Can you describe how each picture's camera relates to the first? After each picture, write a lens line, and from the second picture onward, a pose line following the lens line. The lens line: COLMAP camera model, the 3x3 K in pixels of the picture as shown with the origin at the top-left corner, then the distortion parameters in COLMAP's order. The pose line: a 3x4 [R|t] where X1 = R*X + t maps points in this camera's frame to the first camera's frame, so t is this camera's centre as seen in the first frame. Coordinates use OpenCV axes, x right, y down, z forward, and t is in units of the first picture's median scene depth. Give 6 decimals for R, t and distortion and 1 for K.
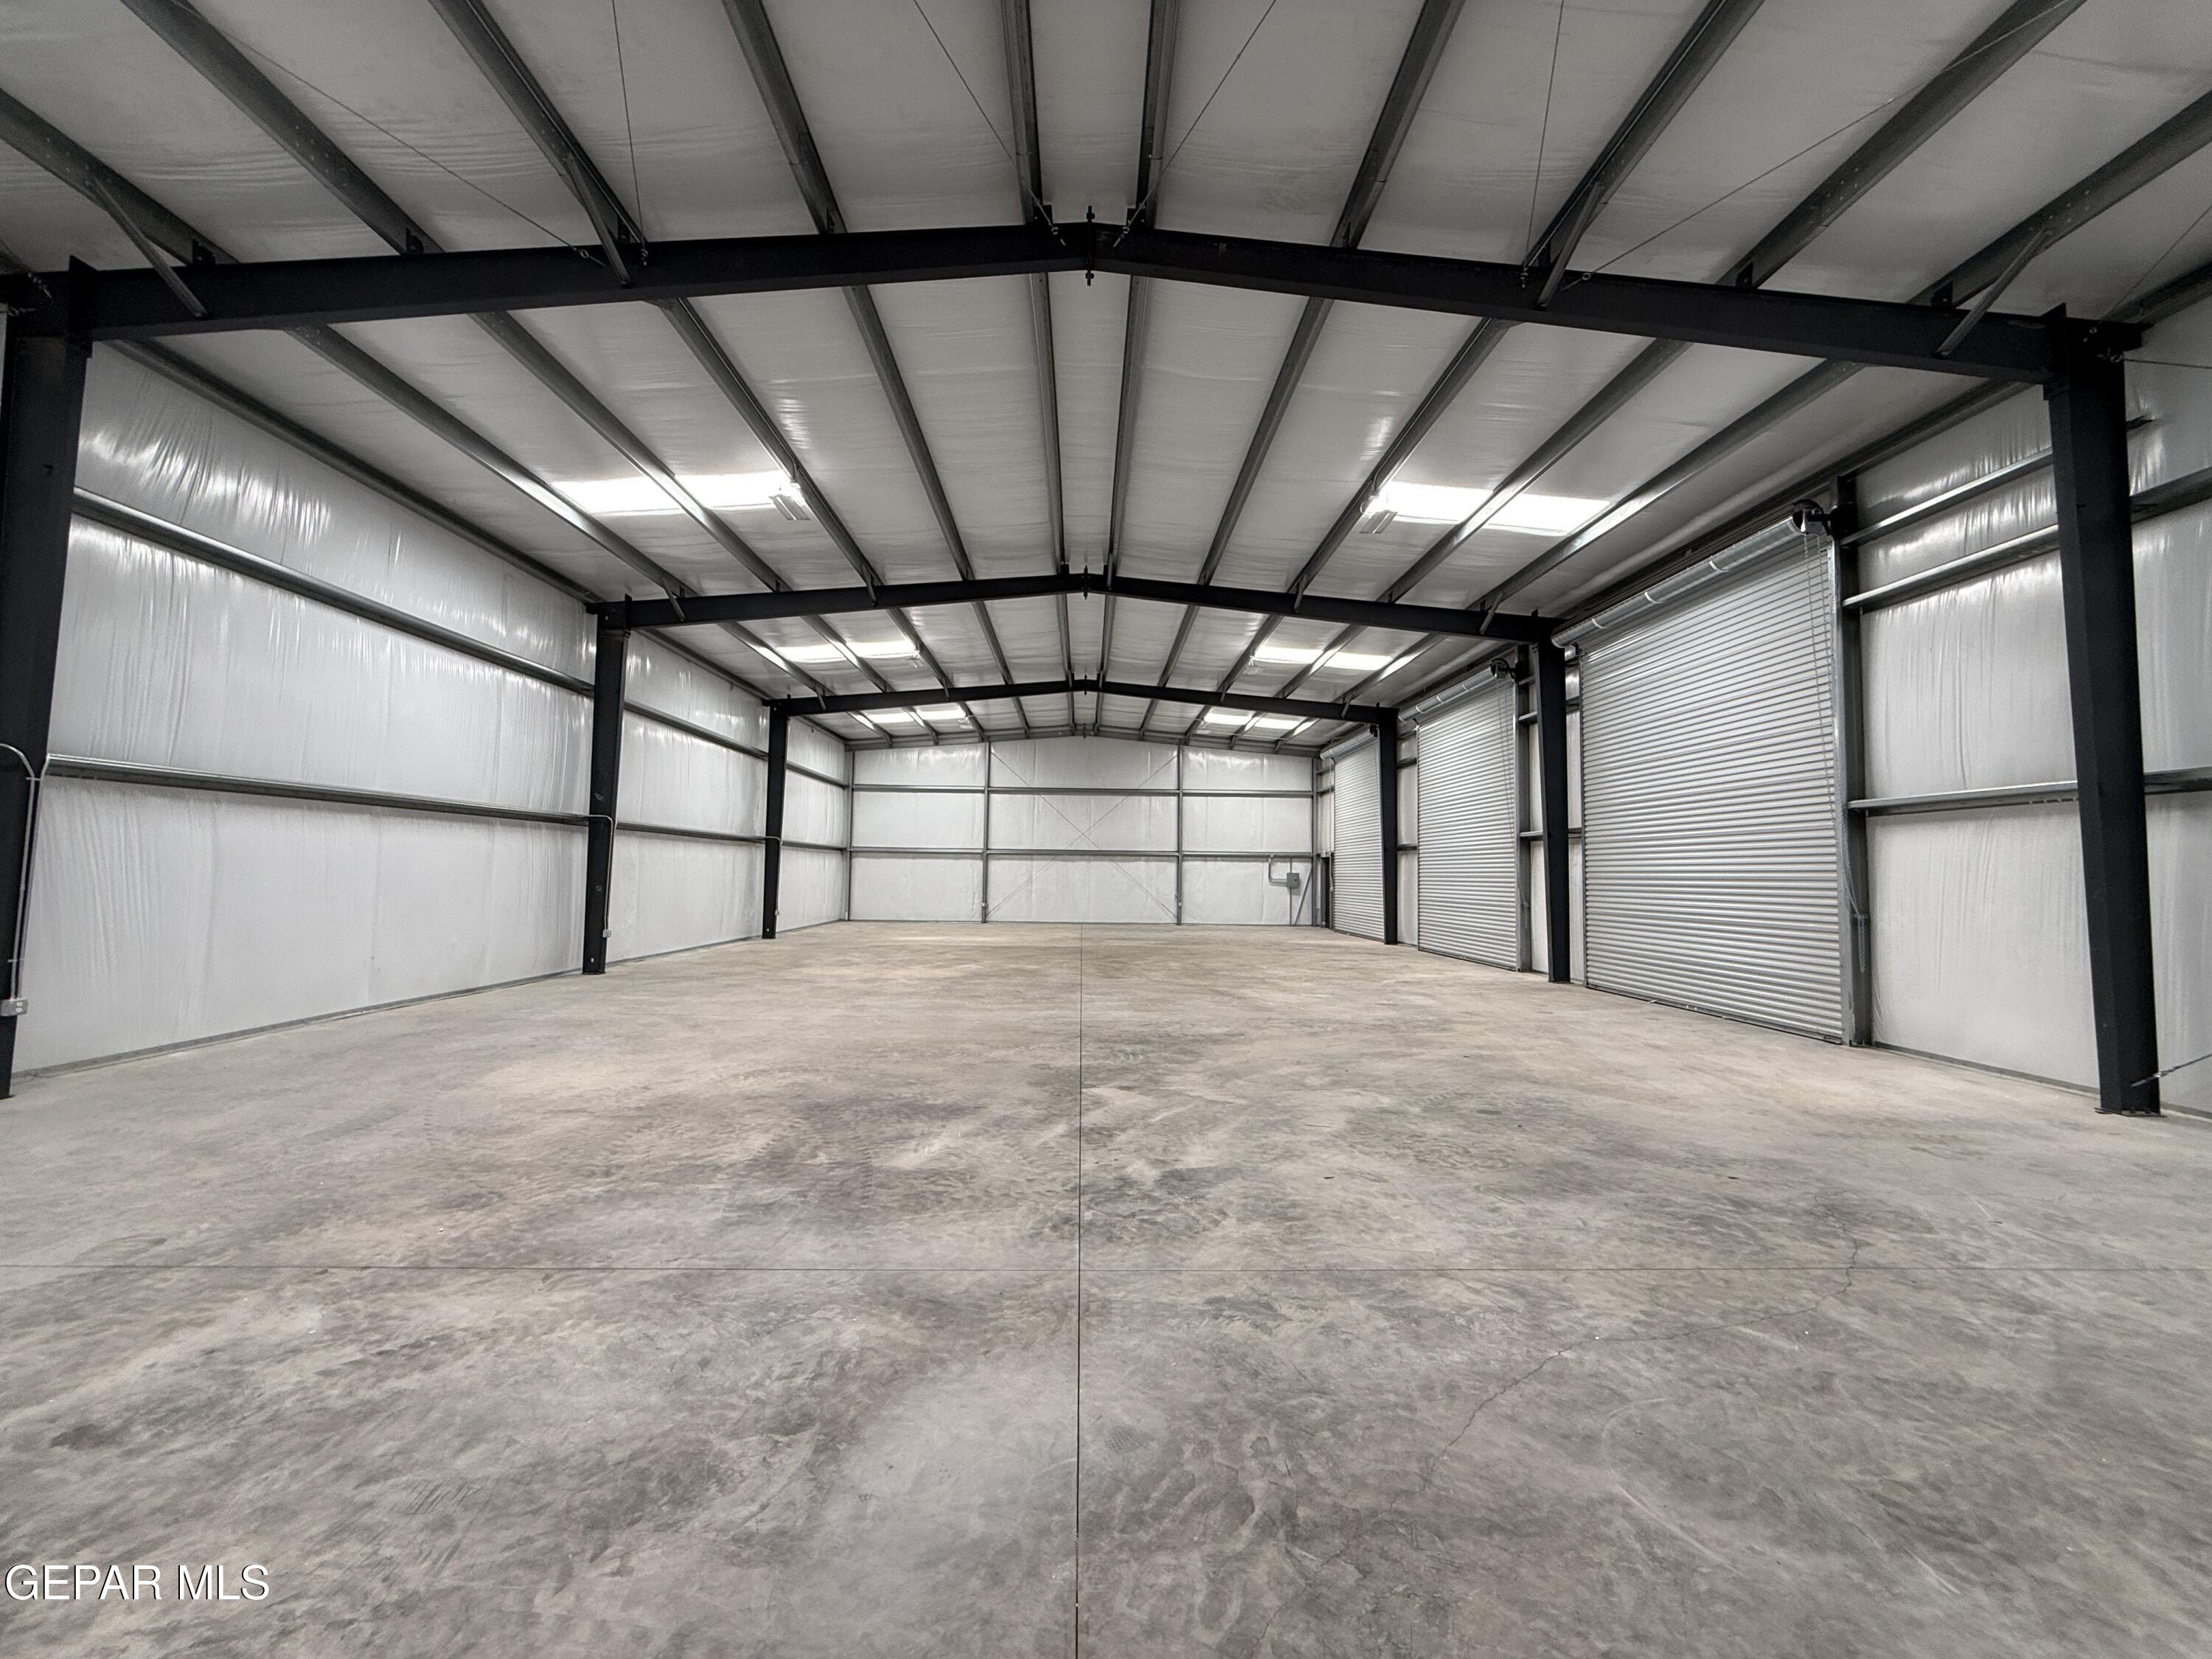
lens RADIAL K [[874.5, 0, 1108.2], [0, 874.5, 841.5], [0, 0, 1]] dist [-0.004255, 0.000845]
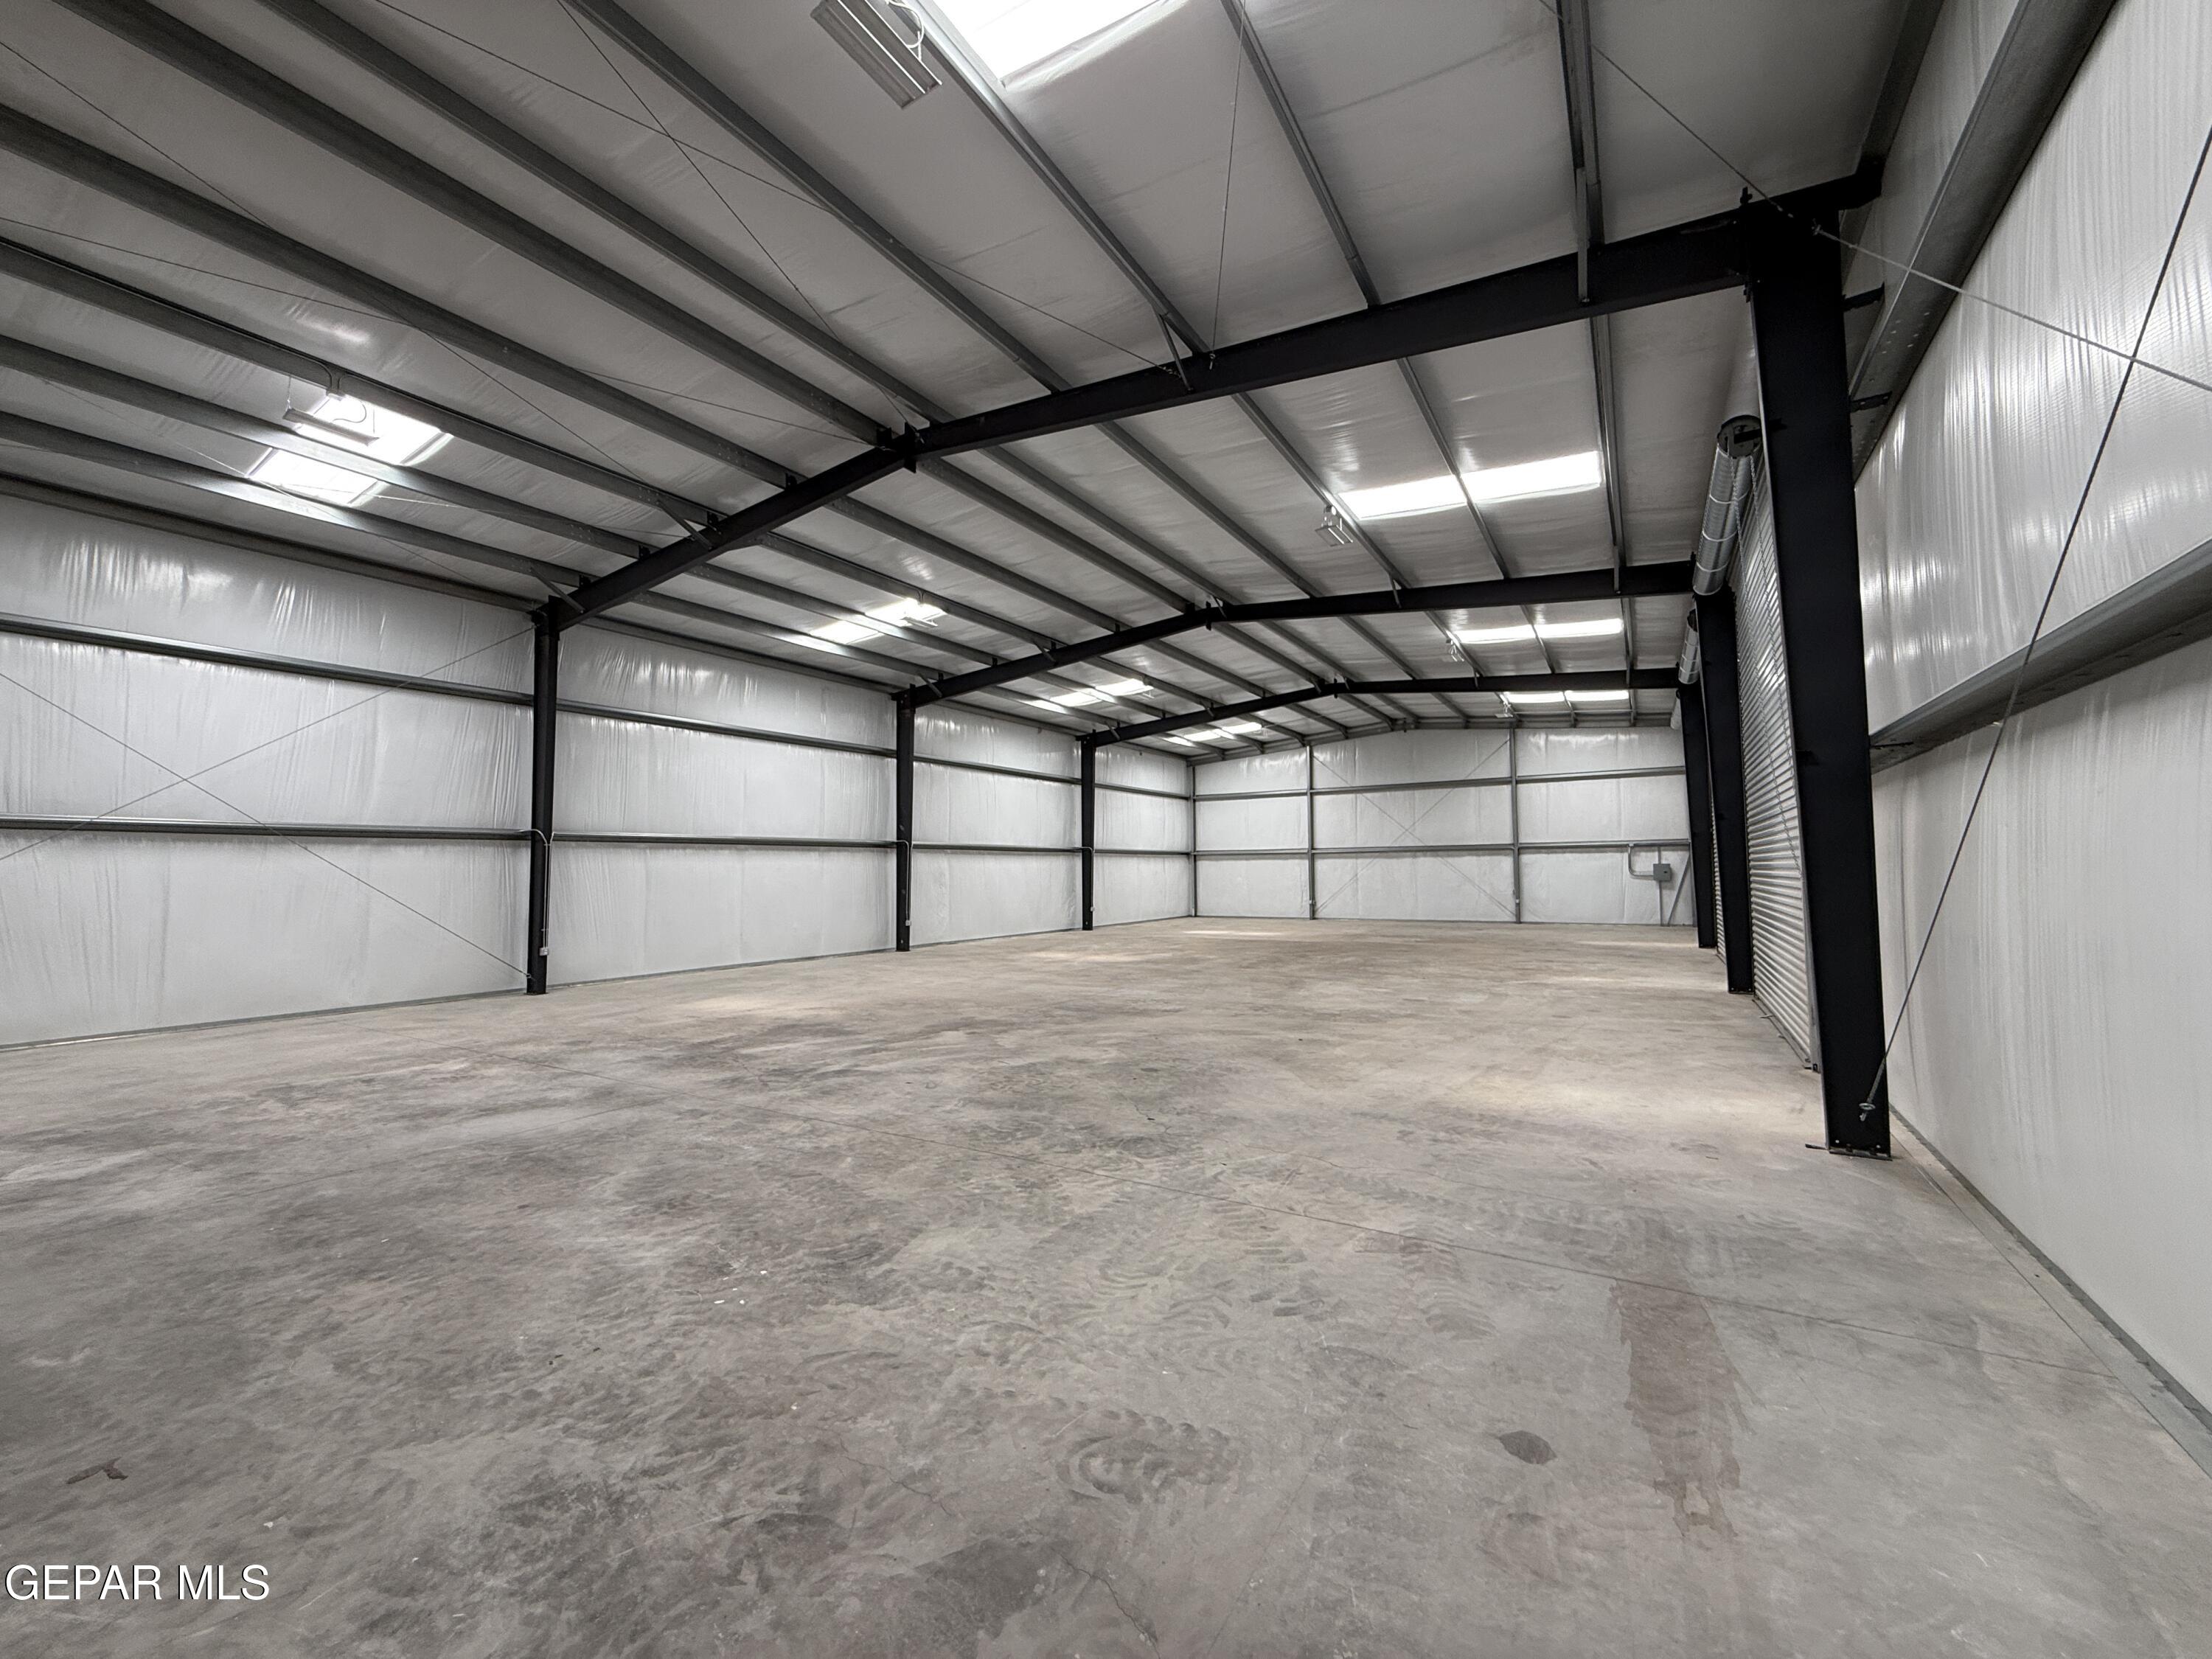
lens RADIAL K [[874.5, 0, 1105.3], [0, 874.5, 832.2], [0, 0, 1]] dist [-0.004255, 0.000845]
pose [[0.844804, -0.046579, -0.533045, 0.446952], [0.042107, 0.998902, -0.020553, -0.000076], [0.533416, -0.005082, 0.845837, -0.028963]]
